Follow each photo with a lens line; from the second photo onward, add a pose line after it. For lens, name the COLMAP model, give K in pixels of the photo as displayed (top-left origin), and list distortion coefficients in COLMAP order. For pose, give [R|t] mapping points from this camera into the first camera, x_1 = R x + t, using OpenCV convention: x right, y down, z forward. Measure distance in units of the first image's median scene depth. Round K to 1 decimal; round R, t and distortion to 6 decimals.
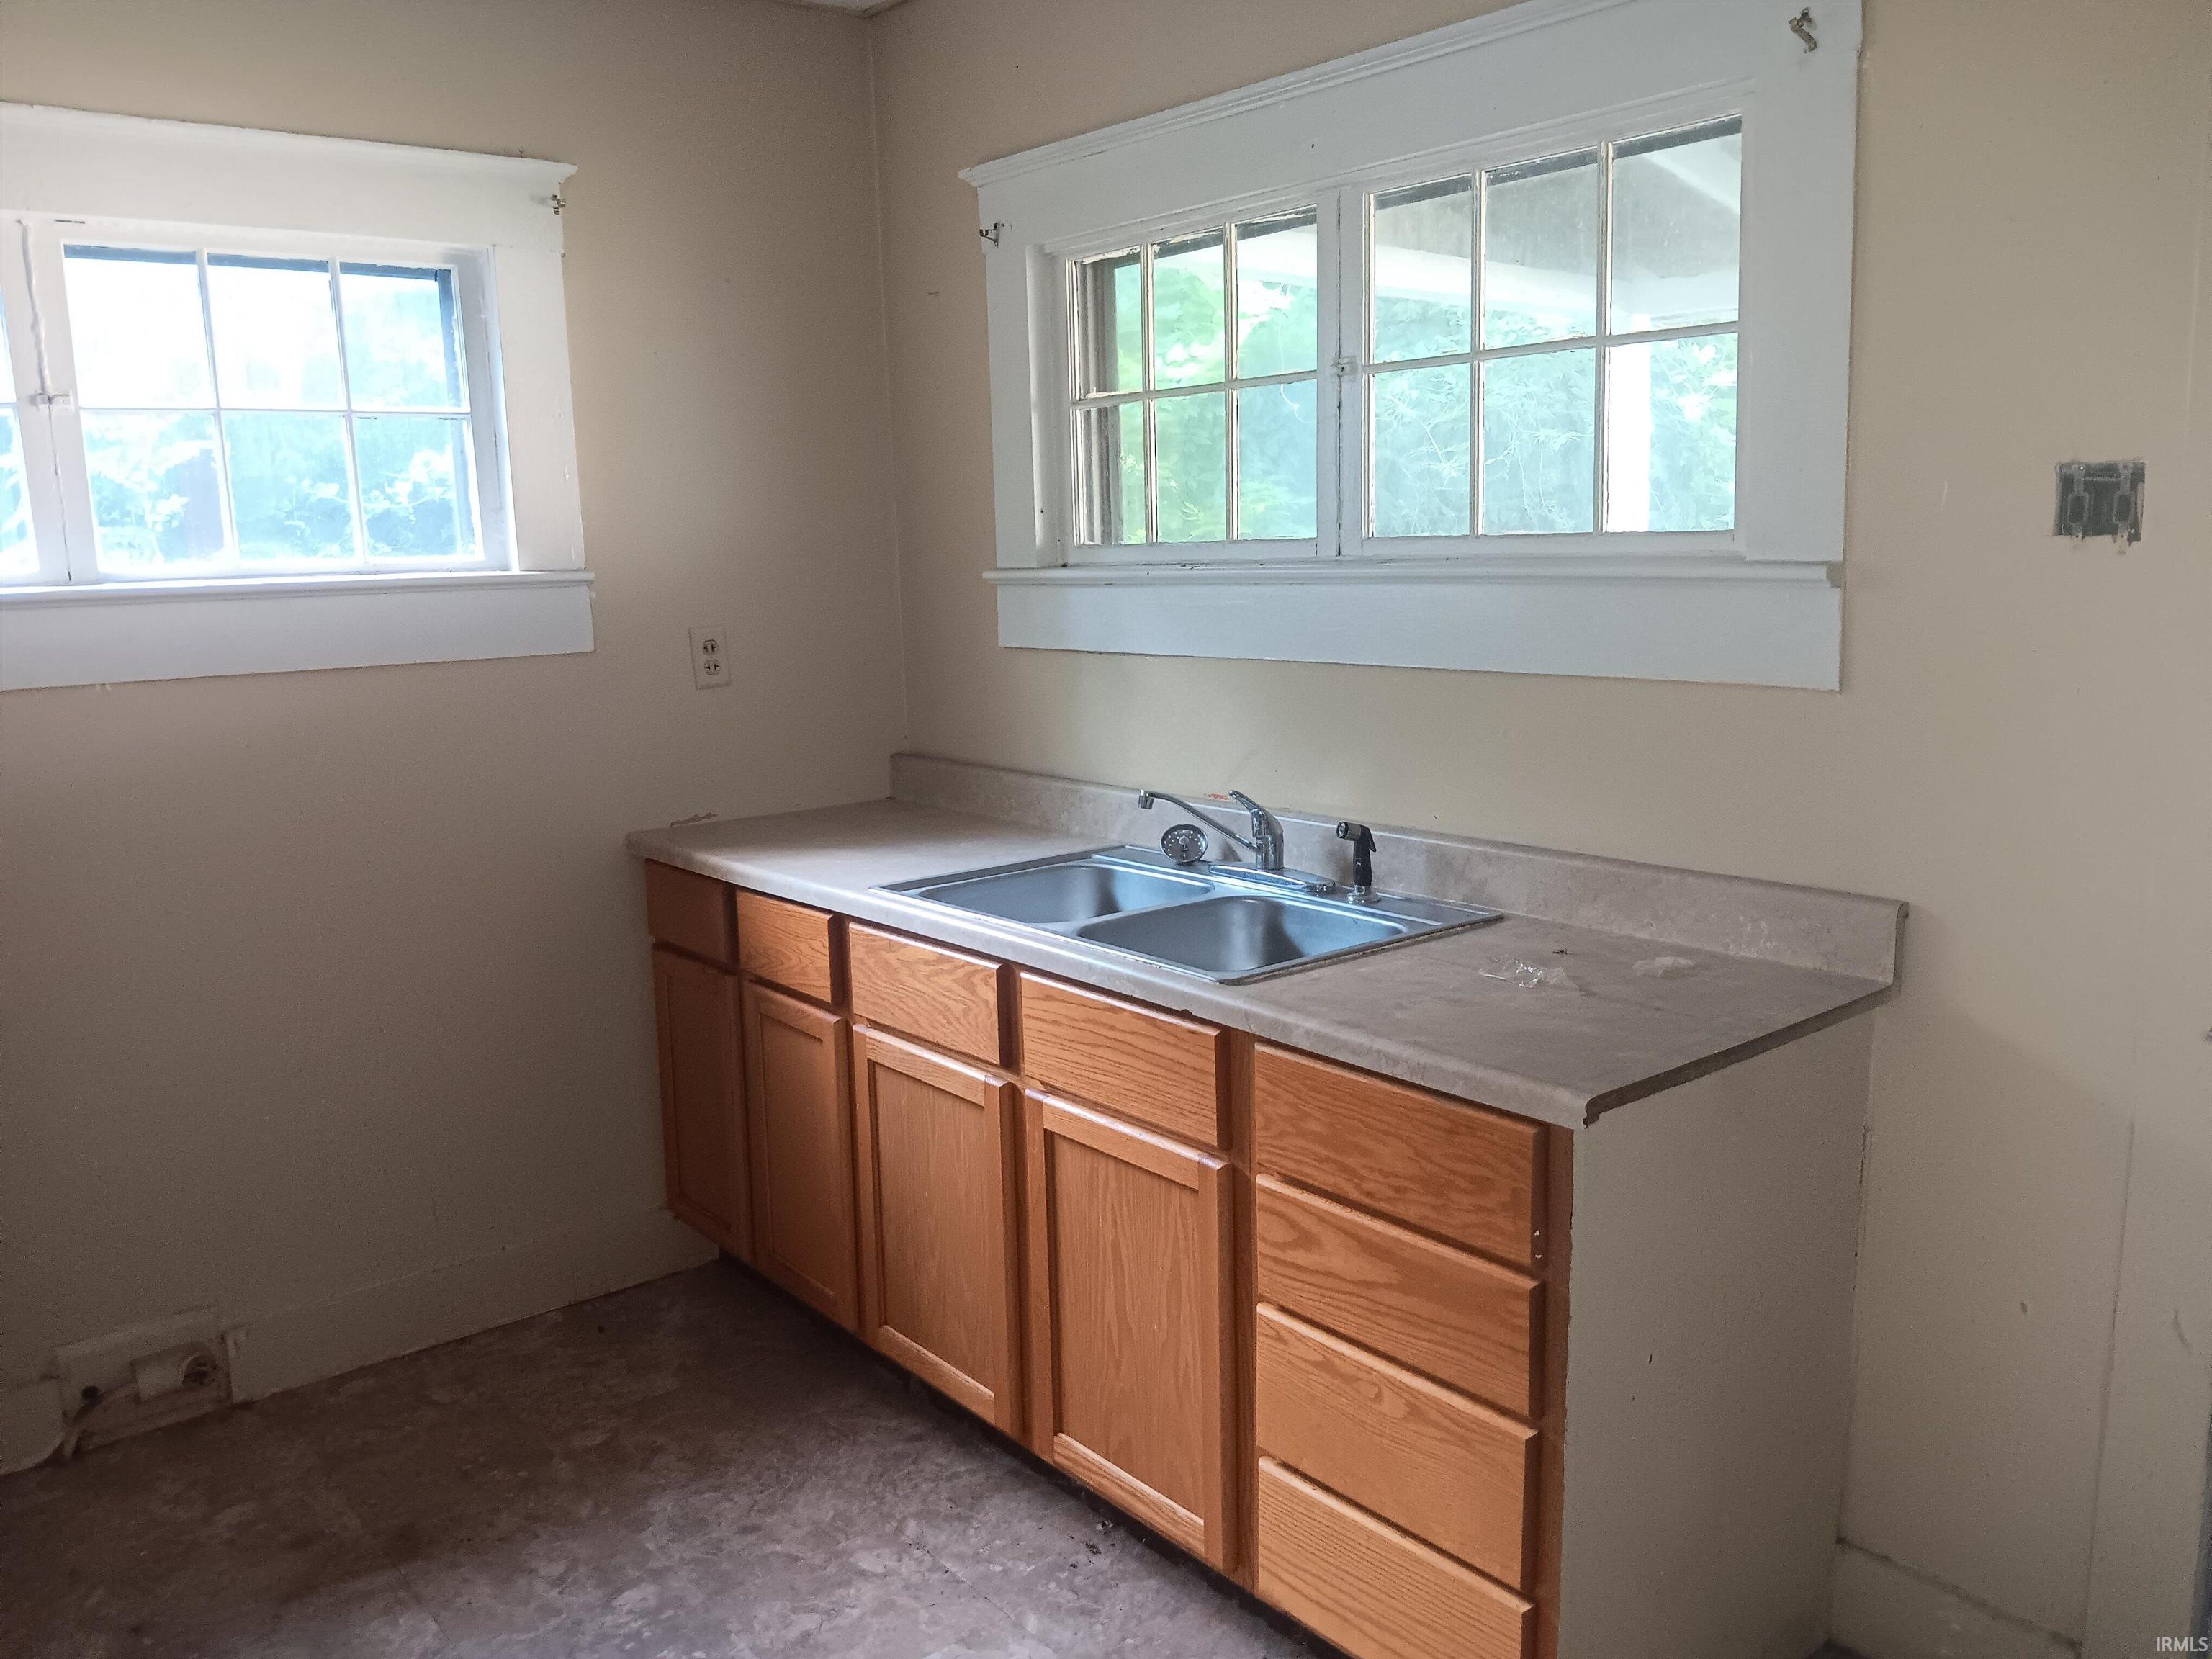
lens RADIAL K [[1691.4, 0, 1106.0], [0, 1691.4, 829.5], [0, 0, 1]] dist [0.006829, 0.001255]
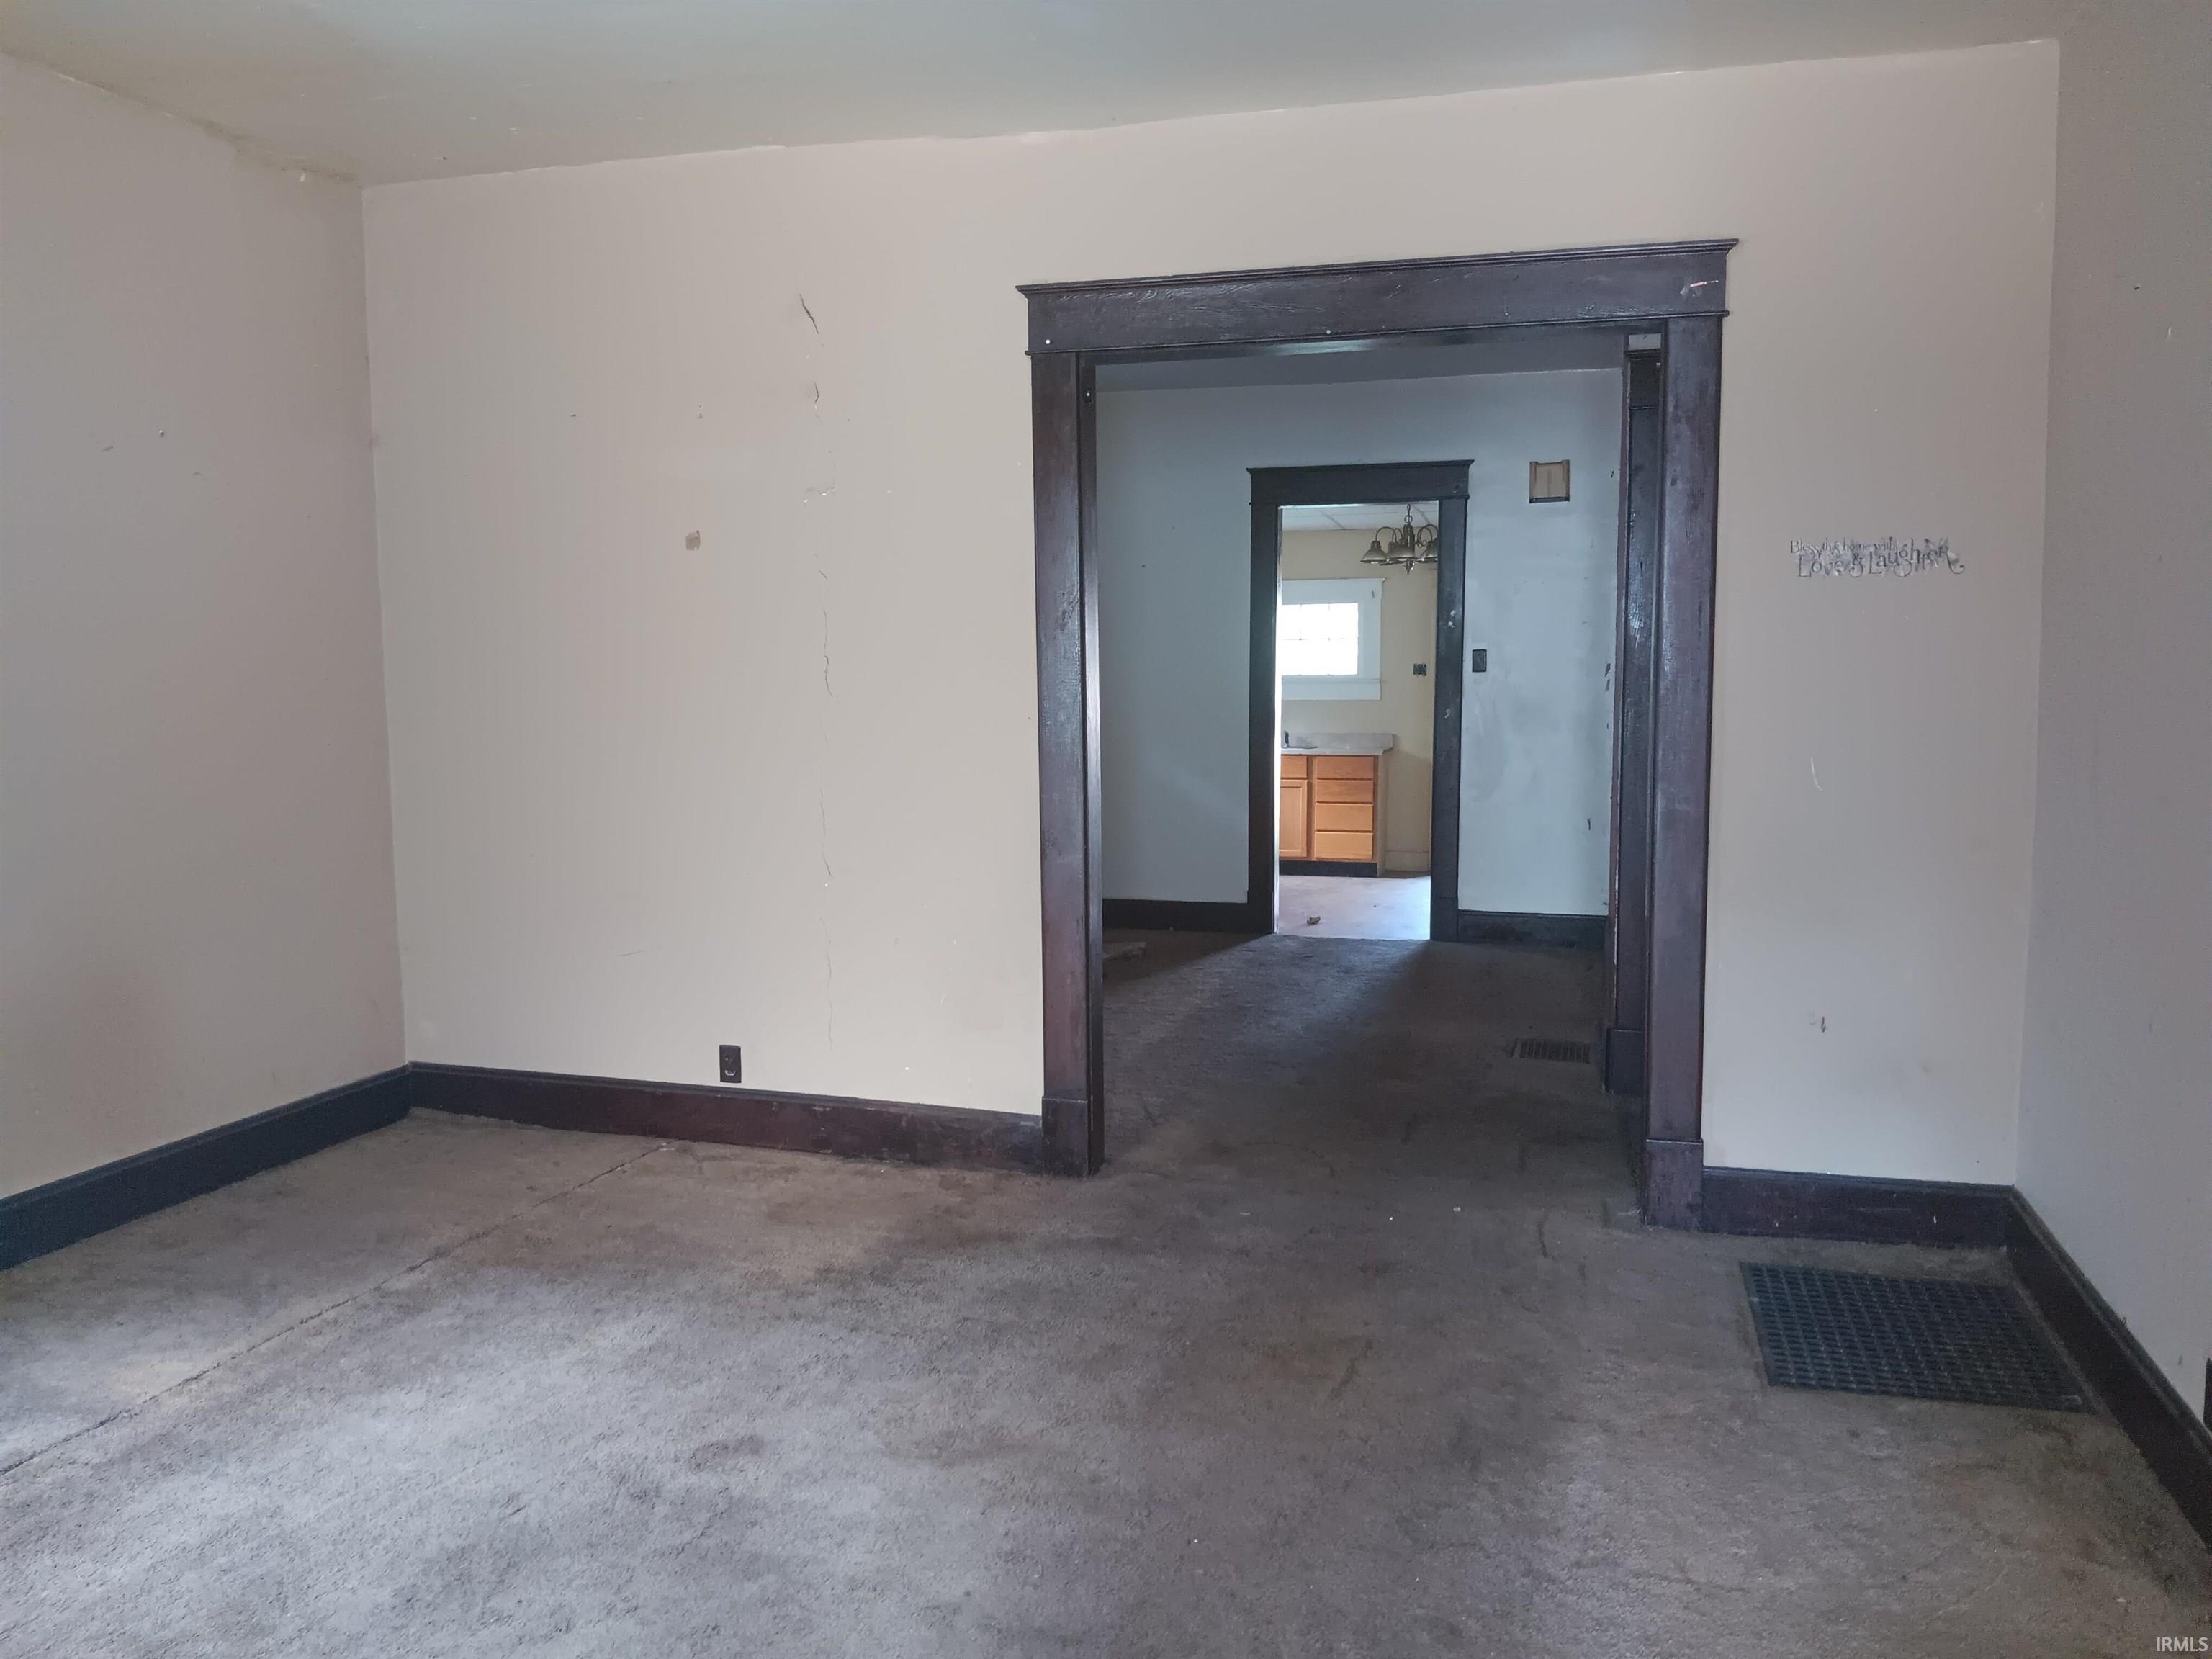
lens RADIAL K [[1691.4, 0, 1106.0], [0, 1691.4, 829.5], [0, 0, 1]] dist [0.006829, 0.001255]
pose [[0.819100, -0.025205, 0.573096, -3.783378], [0.079627, 0.994359, -0.070075, 0.712865], [-0.568097, 0.103032, 0.816486, -3.278906]]
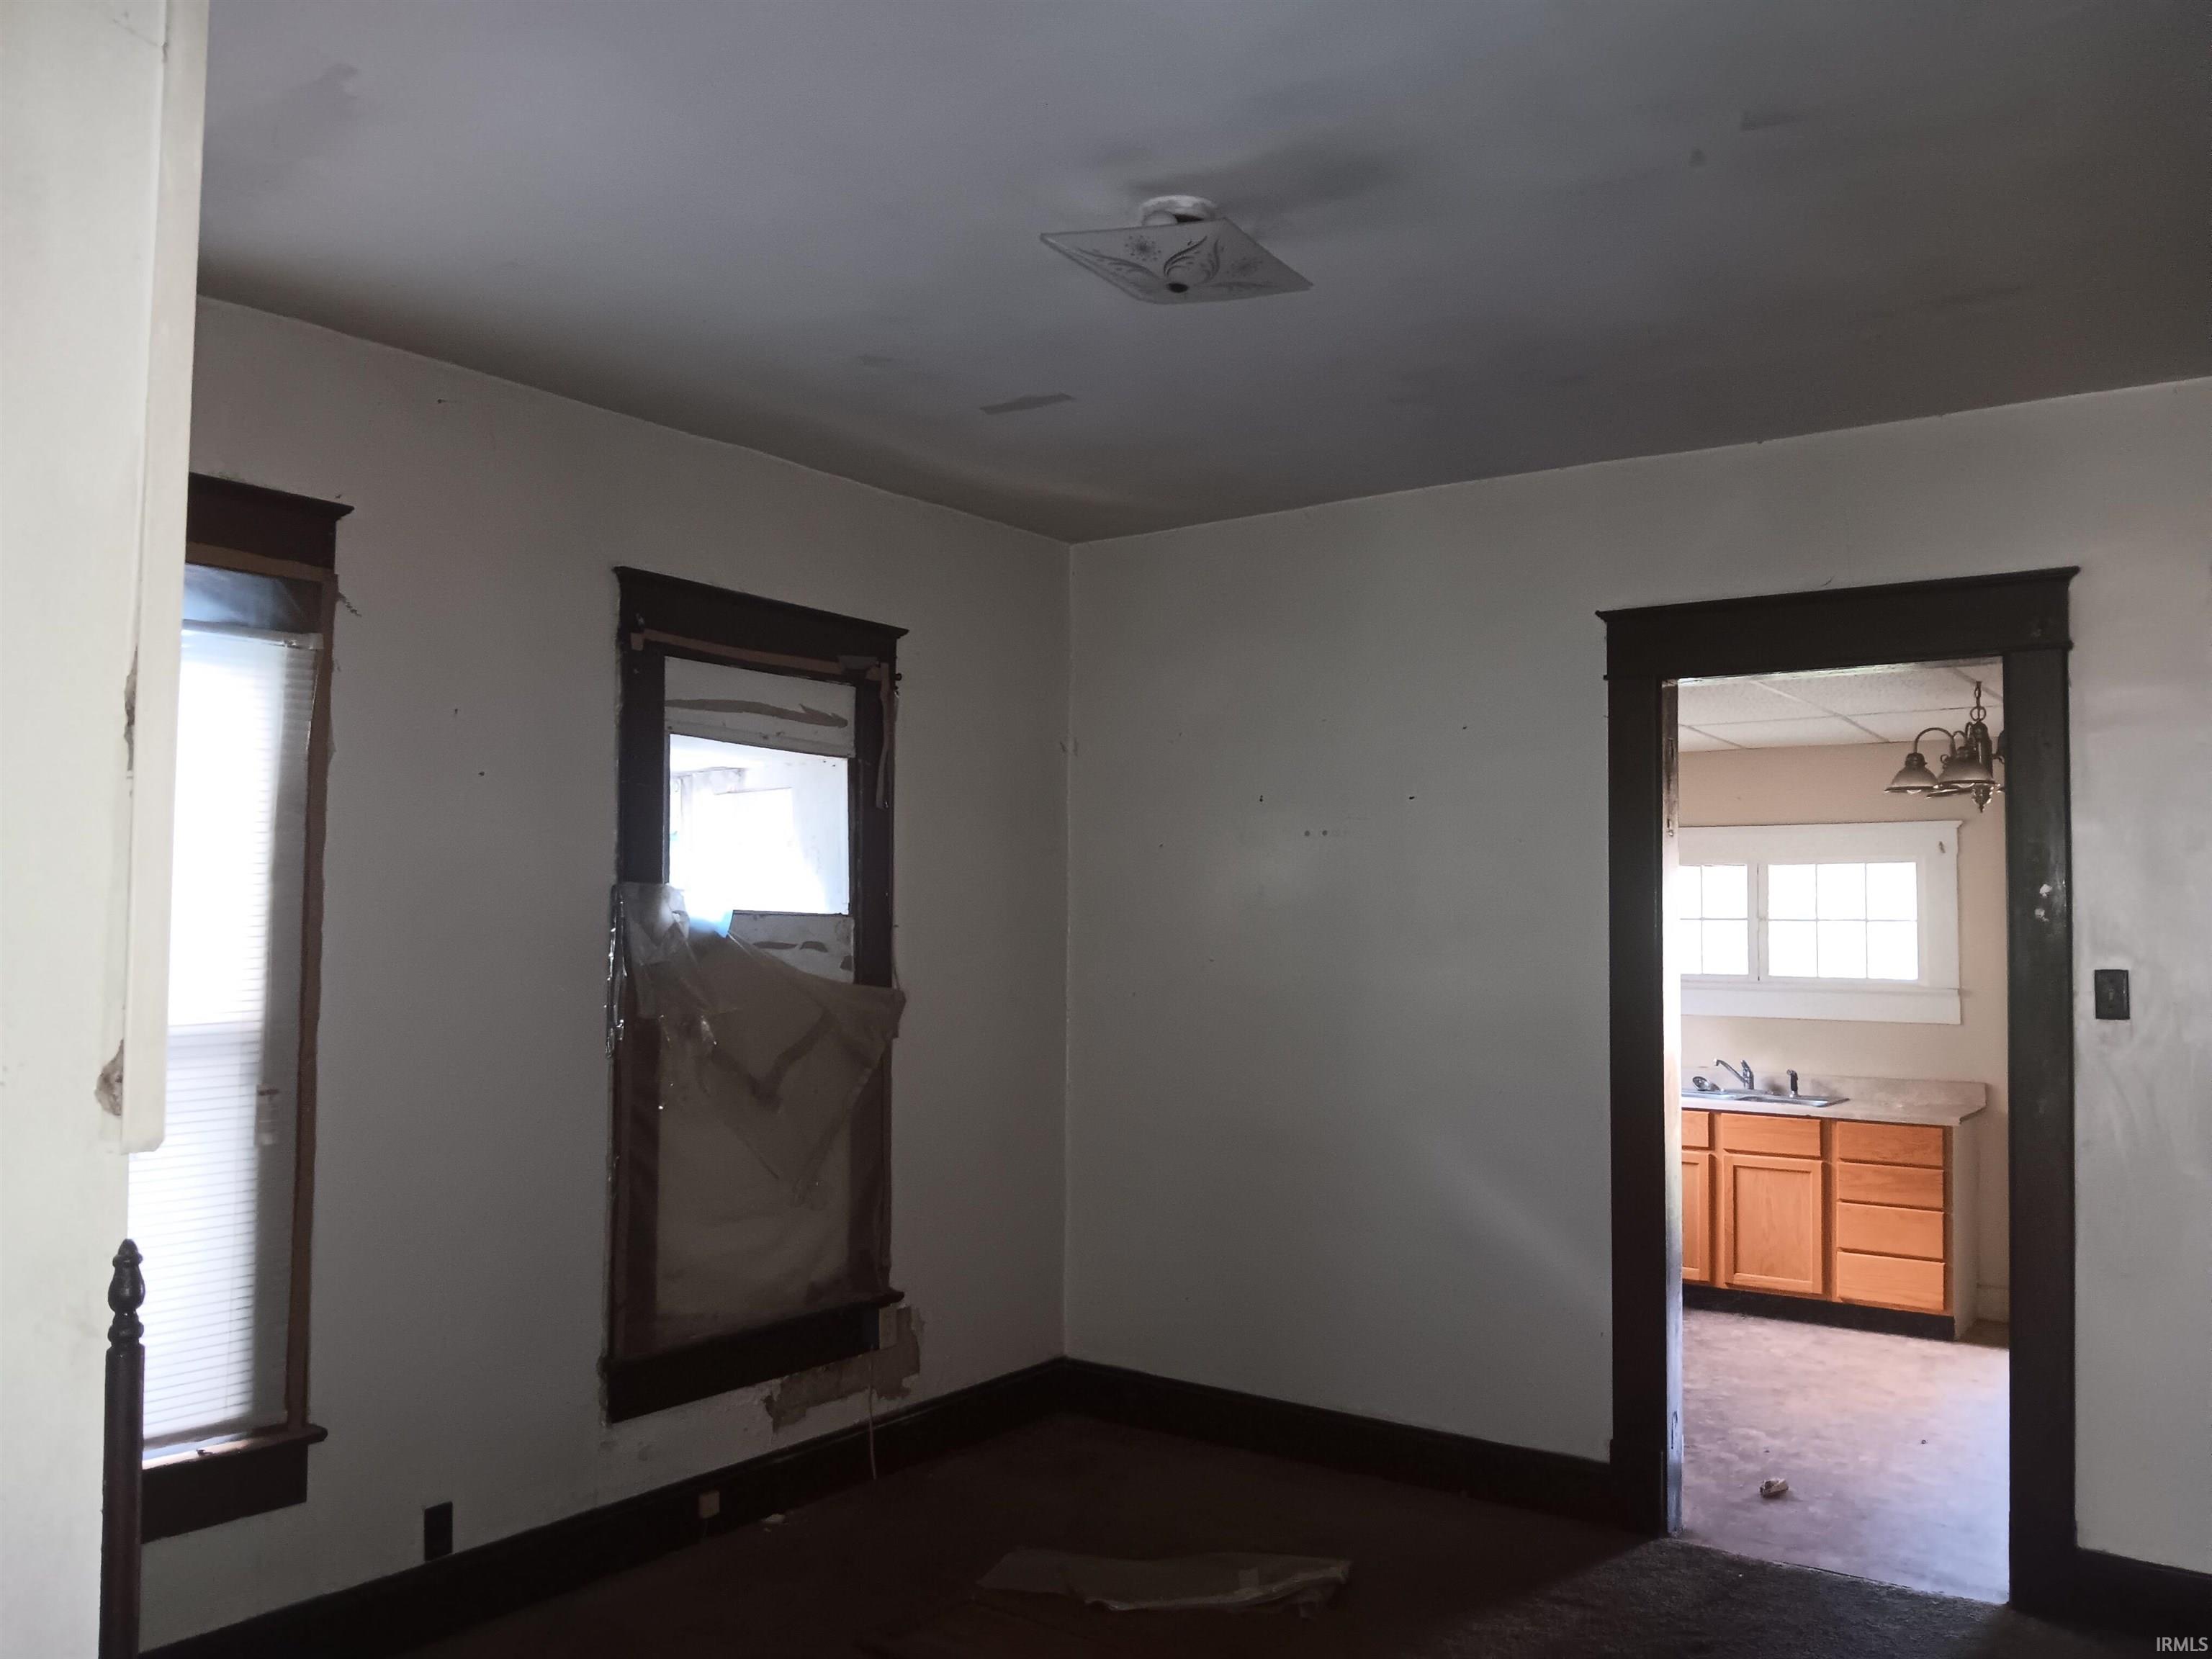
lens RADIAL K [[1724.5, 0, 1106.0], [0, 1724.5, 829.5], [0, 0, 1]] dist [-0.031161, 0.001648]
pose [[0.966169, 0.053705, 0.252258, -2.204098], [0.005680, 0.973412, -0.228991, 0.328029], [-0.257848, 0.222676, 0.940175, -1.984324]]
